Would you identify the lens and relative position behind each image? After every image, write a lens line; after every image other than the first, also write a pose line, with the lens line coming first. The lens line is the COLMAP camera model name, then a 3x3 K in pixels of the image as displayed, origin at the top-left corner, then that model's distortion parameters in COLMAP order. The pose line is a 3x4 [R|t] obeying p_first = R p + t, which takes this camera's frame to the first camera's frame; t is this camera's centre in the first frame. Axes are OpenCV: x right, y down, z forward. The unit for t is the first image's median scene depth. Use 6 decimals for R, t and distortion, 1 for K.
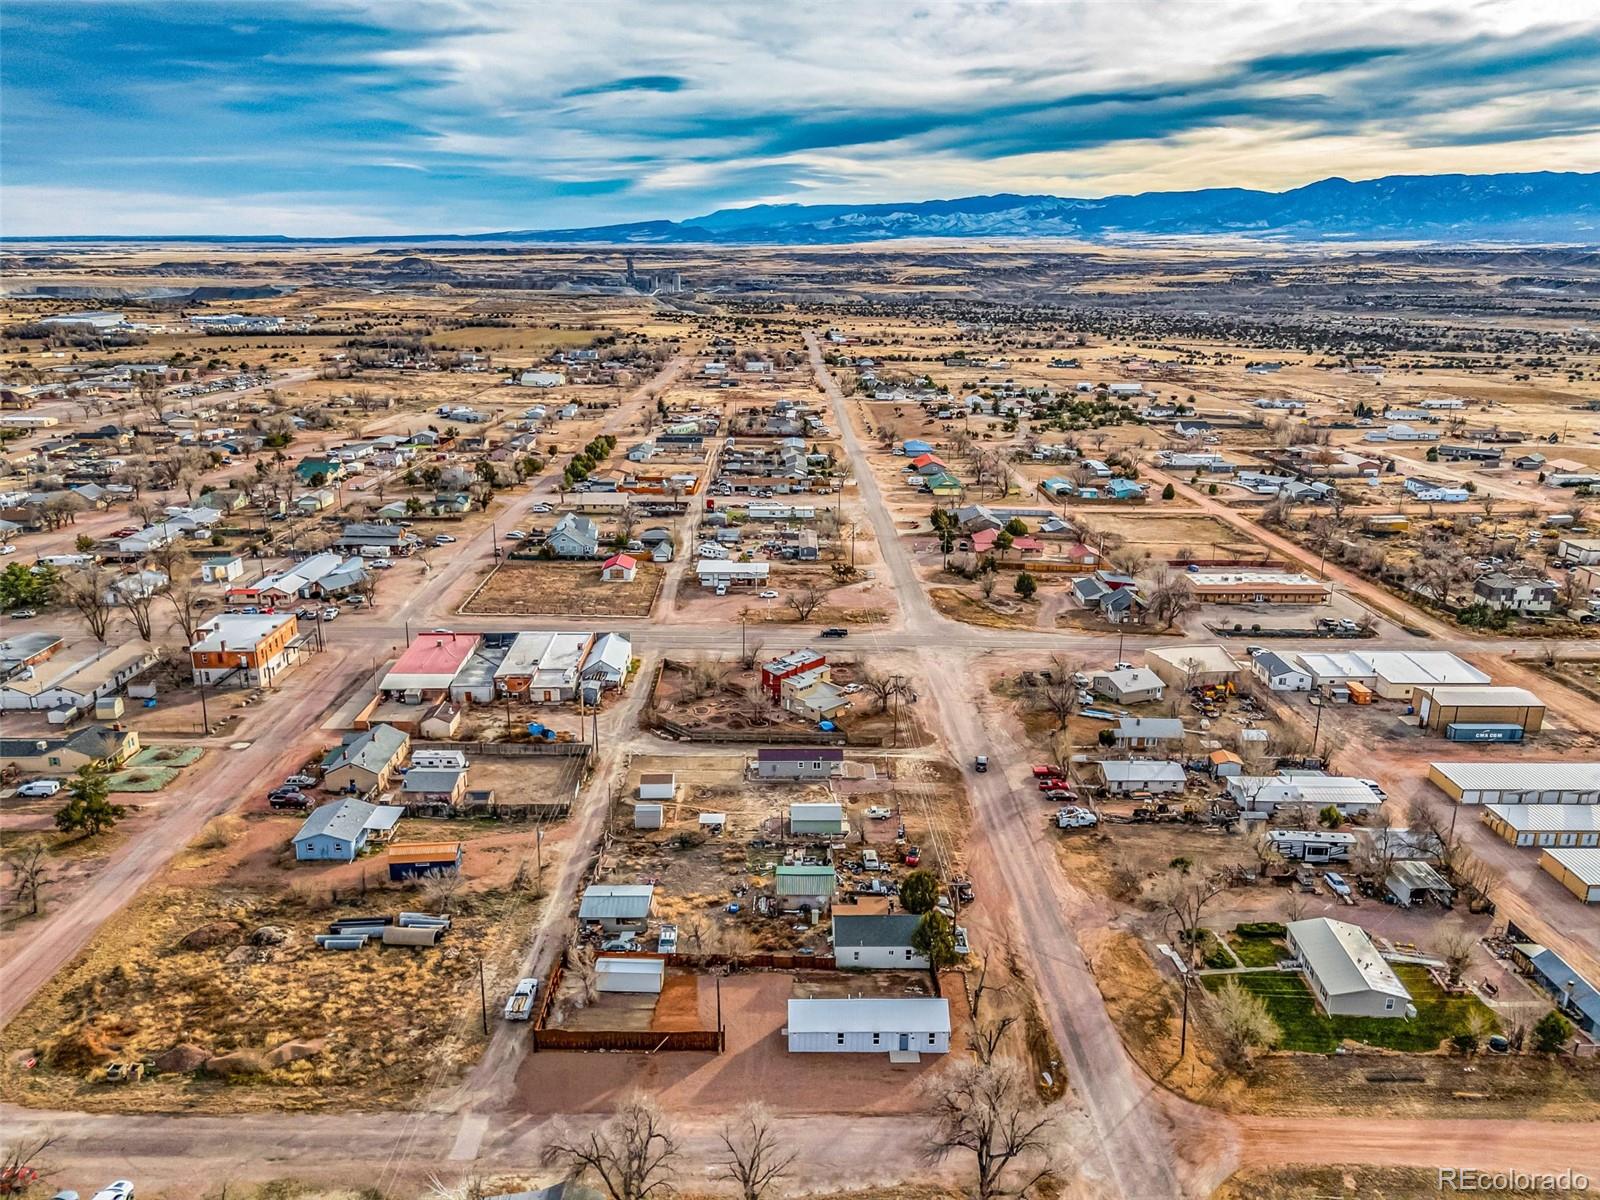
lens RADIAL K [[1168.2, 0, 801.0], [0, 1168.2, 604.1], [0, 0, 1]] dist [0.080145, -0.074735]
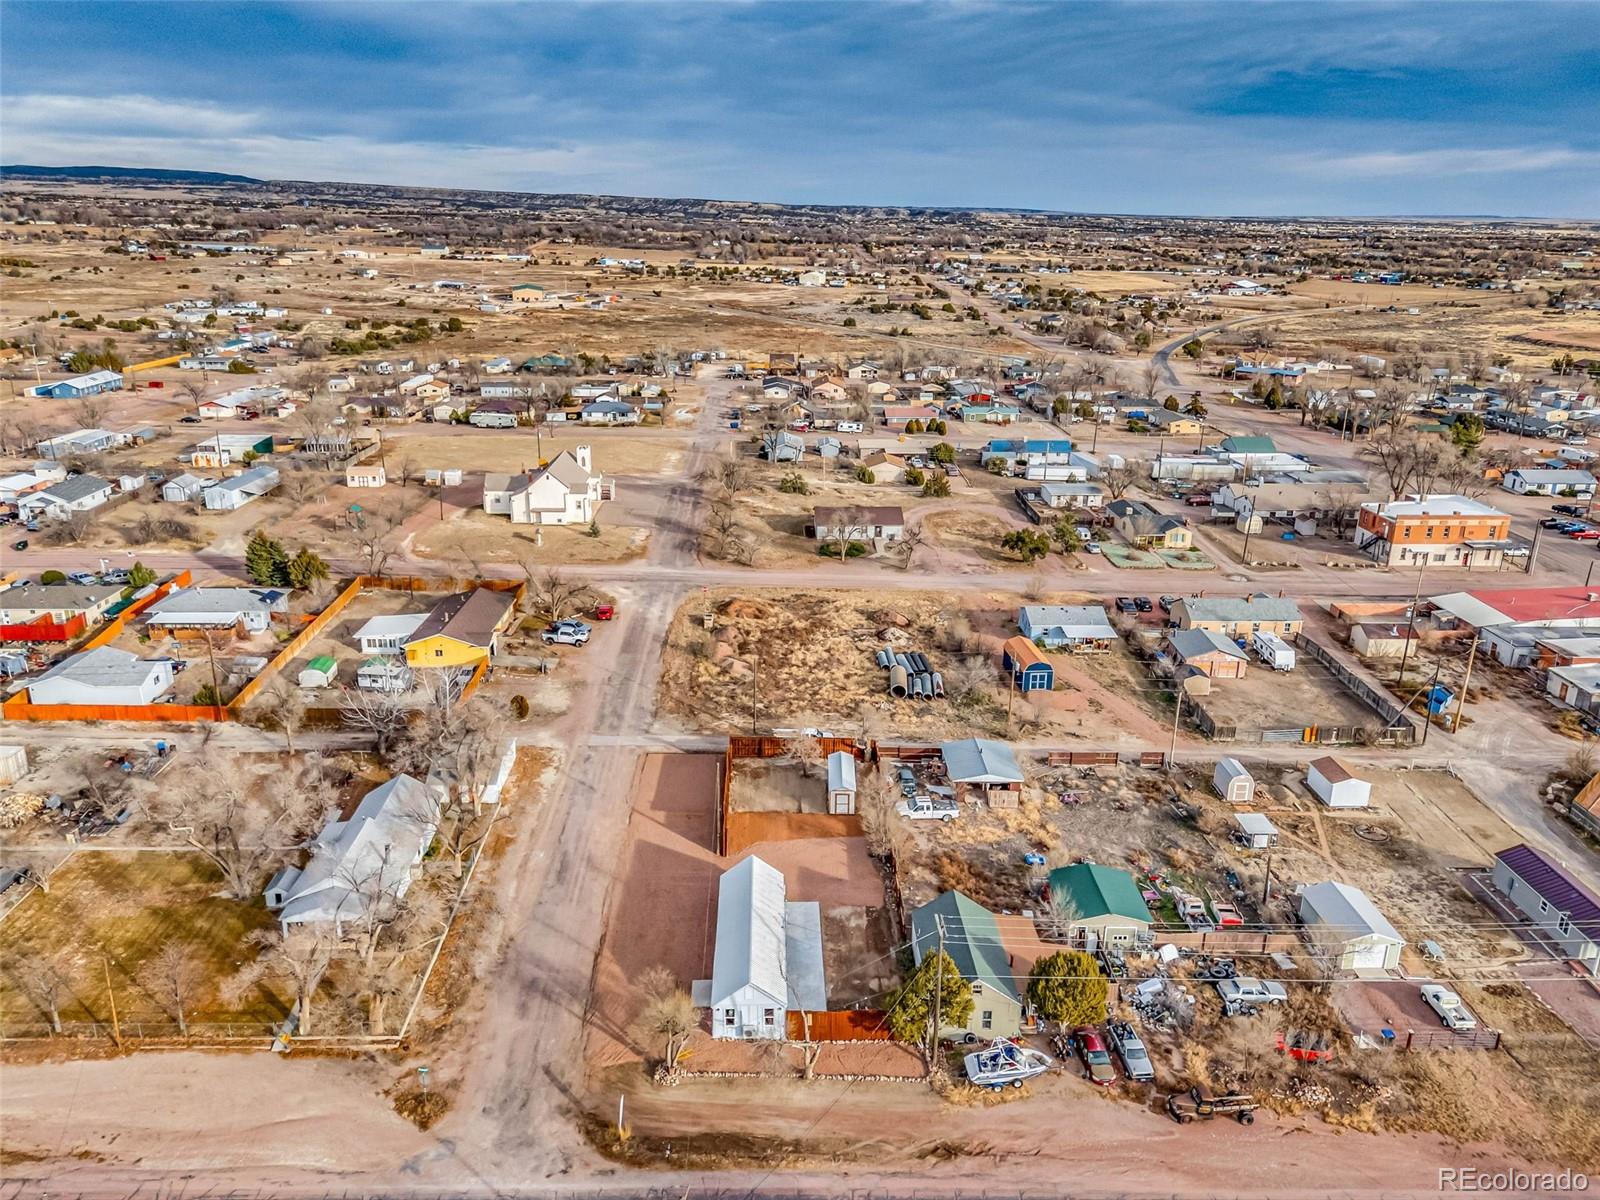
lens RADIAL K [[1168.2, 0, 801.0], [0, 1168.2, 604.1], [0, 0, 1]] dist [0.080145, -0.074735]
pose [[0.011687, 0.314095, -0.949320, 0.450166], [-0.301832, 0.906208, 0.296115, -0.038855], [0.953290, 0.283074, 0.105395, 0.594040]]
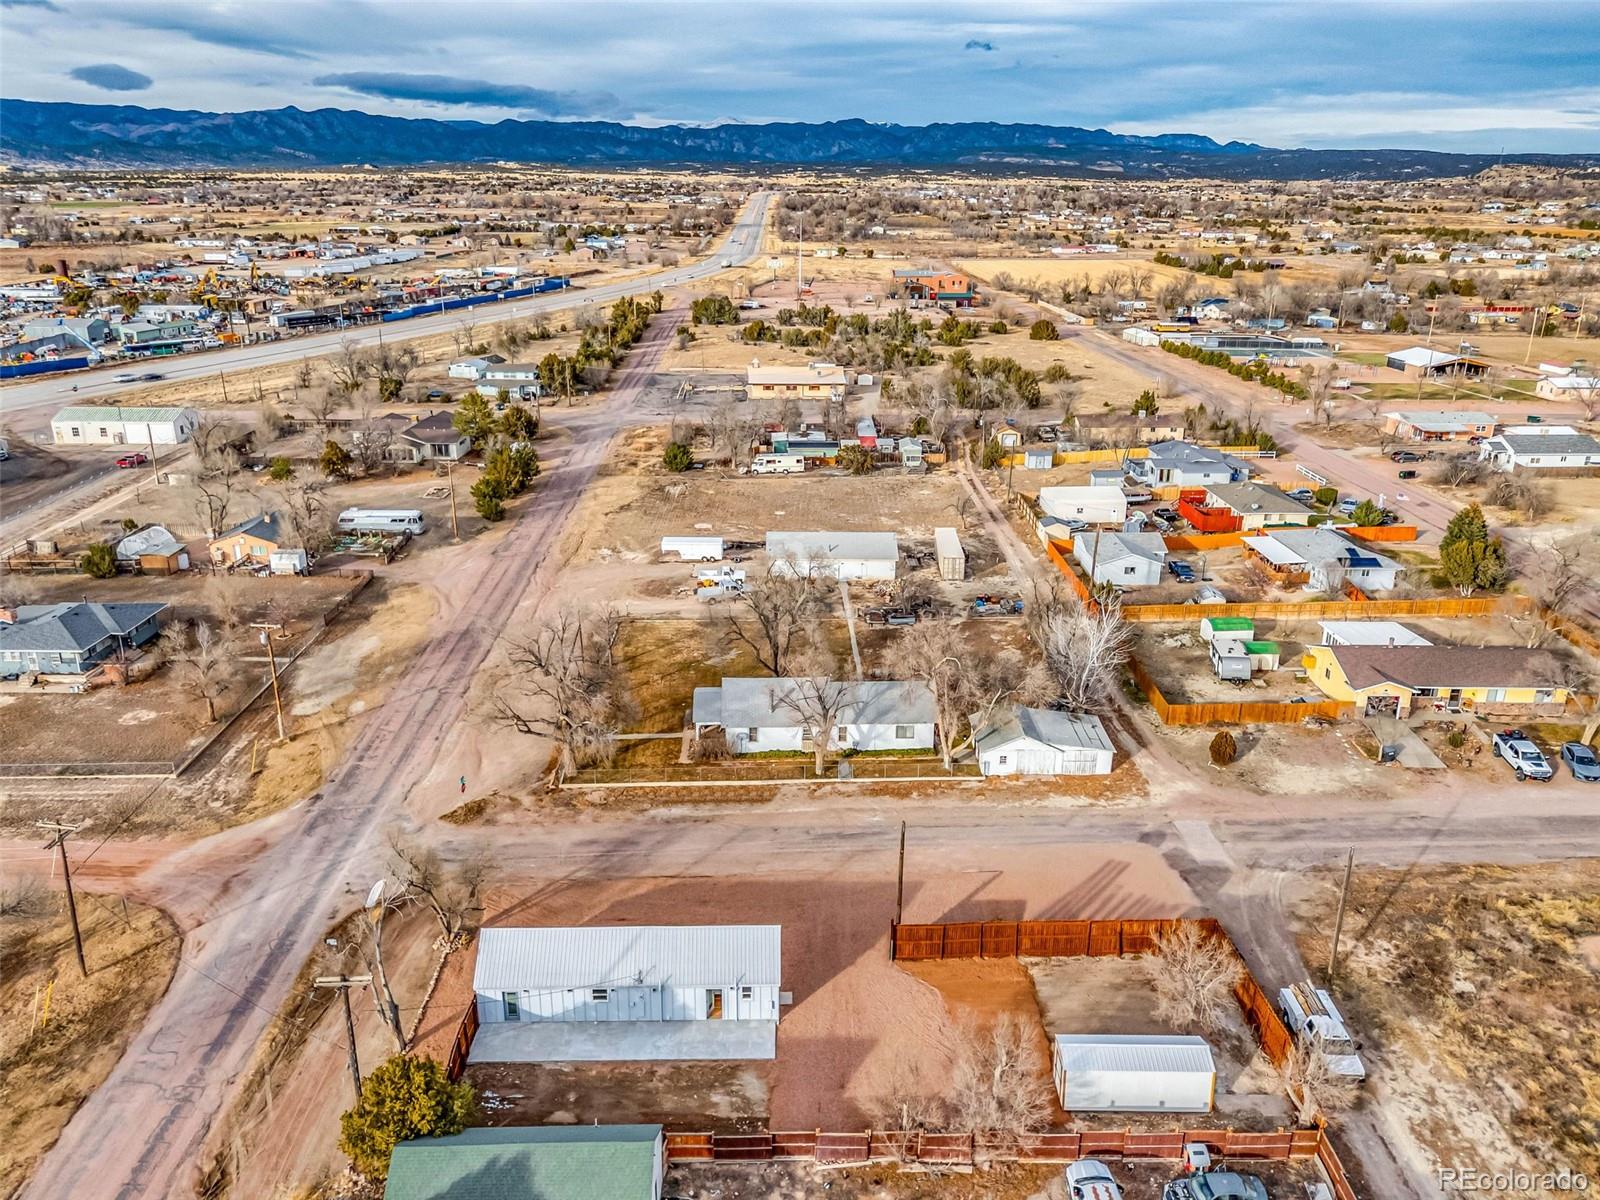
lens RADIAL K [[1168.2, 0, 801.0], [0, 1168.2, 604.1], [0, 0, 1]] dist [0.080145, -0.074735]
pose [[-0.999886, -0.011201, -0.010159, -0.008092], [-0.015045, 0.804805, 0.593348, -0.066968], [0.001530, 0.593433, -0.804882, 0.887041]]
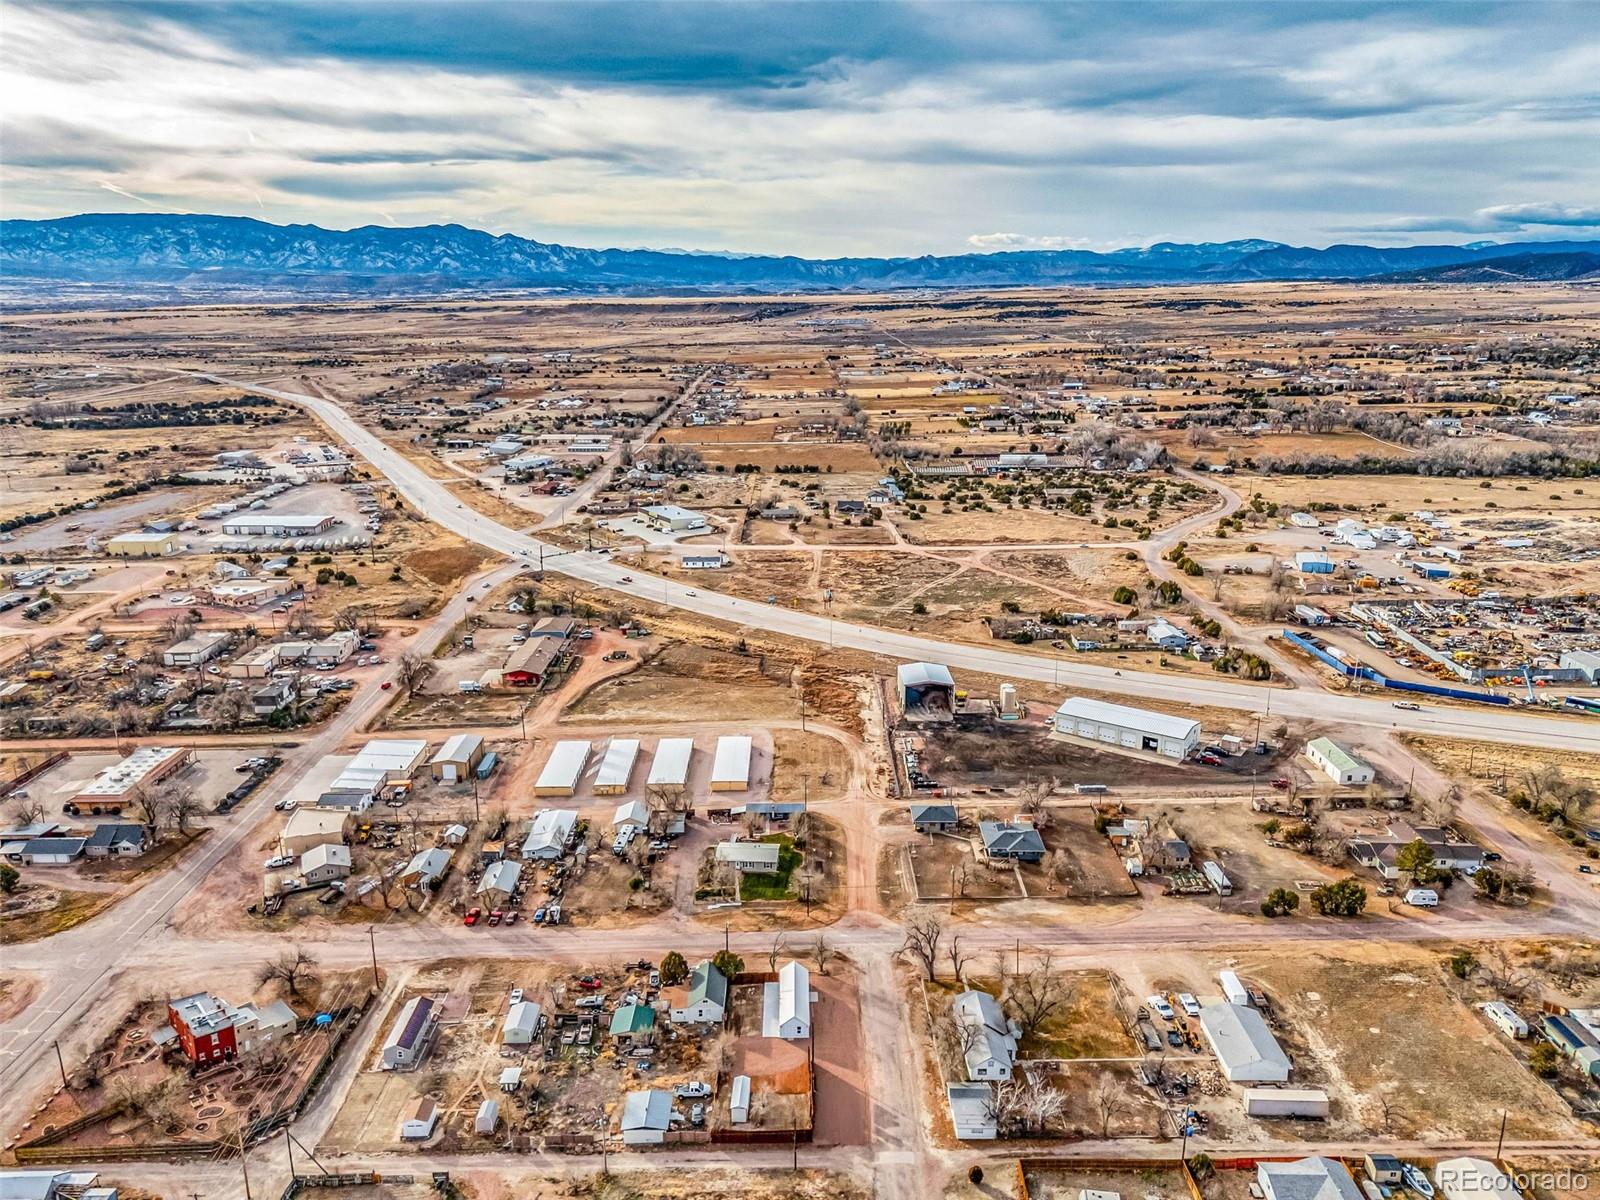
lens RADIAL K [[1168.2, 0, 801.0], [0, 1168.2, 604.1], [0, 0, 1]] dist [0.080145, -0.074735]
pose [[0.009449, -0.274197, 0.961627, -0.949094], [0.293653, 0.920029, 0.259450, -0.408793], [-0.955865, 0.279933, 0.089212, 0.449606]]
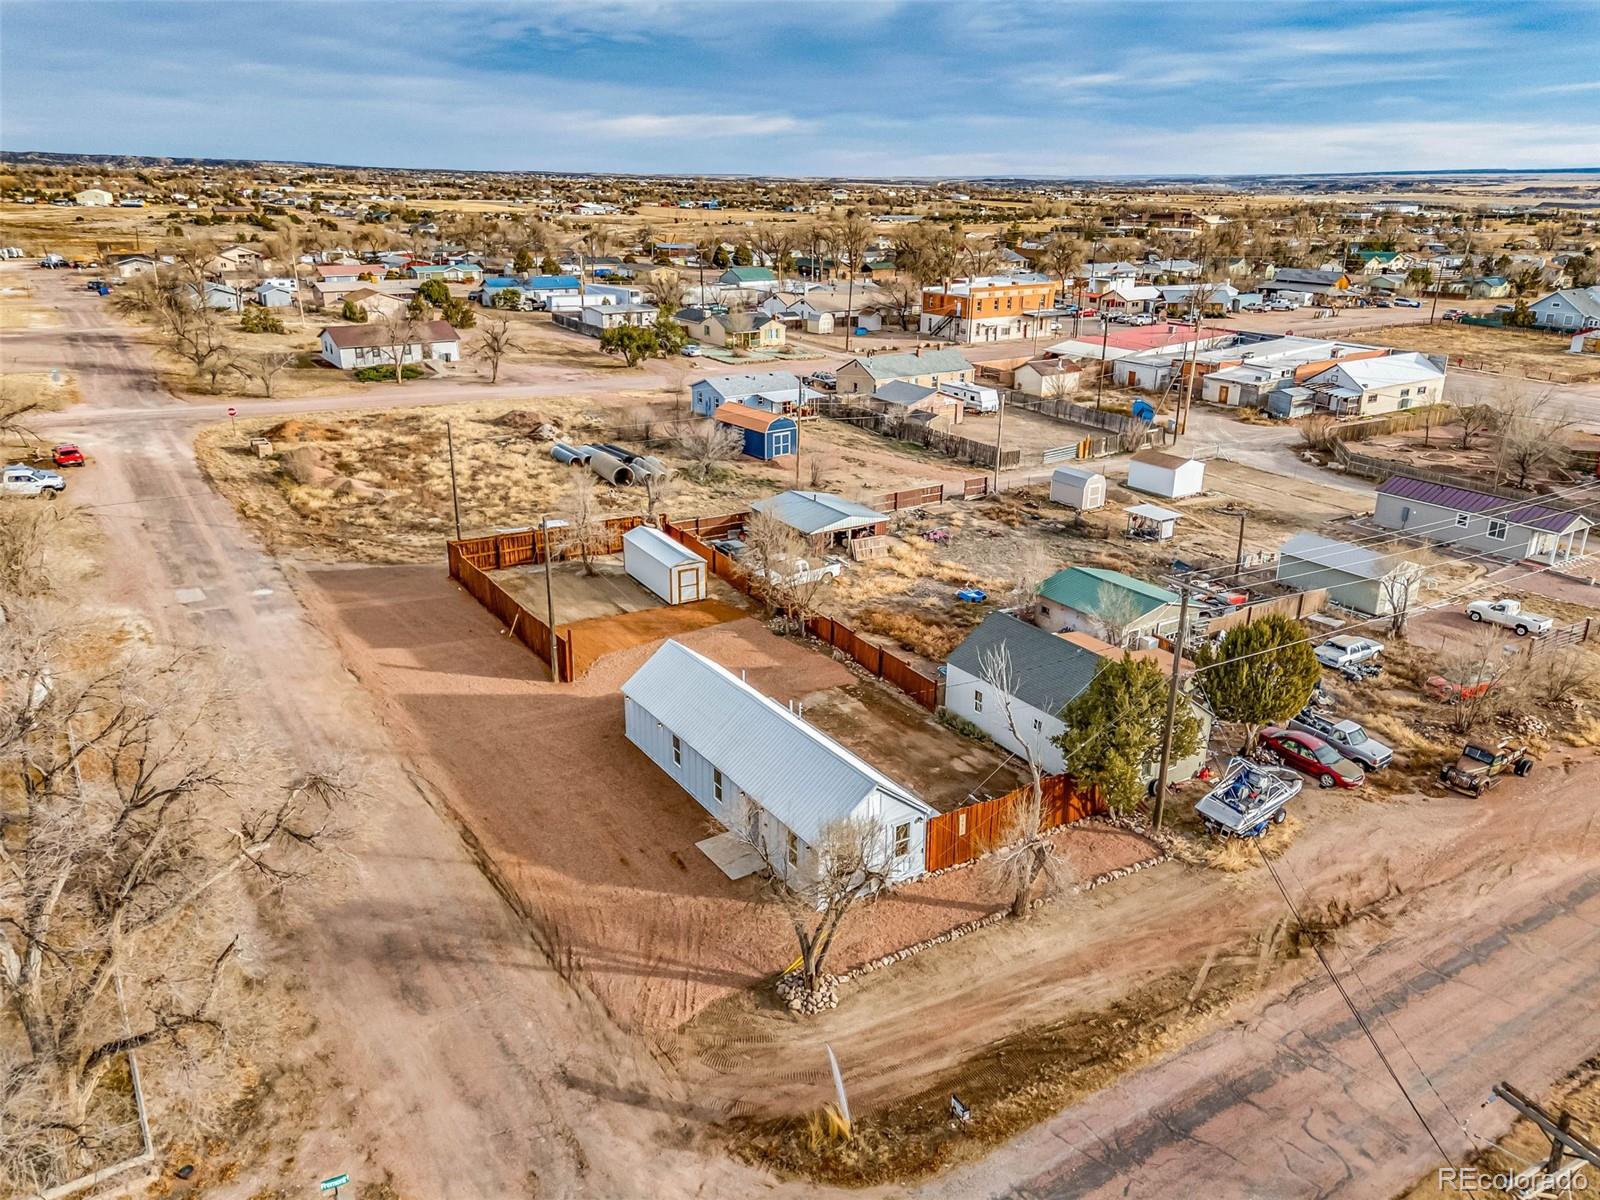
lens RADIAL K [[1168.2, 0, 801.0], [0, 1168.2, 604.1], [0, 0, 1]] dist [0.080145, -0.074735]
pose [[0.532279, 0.290040, -0.795334, 0.245941], [-0.251335, 0.951262, 0.178696, 0.150905], [0.808399, 0.104779, 0.579234, 0.512733]]
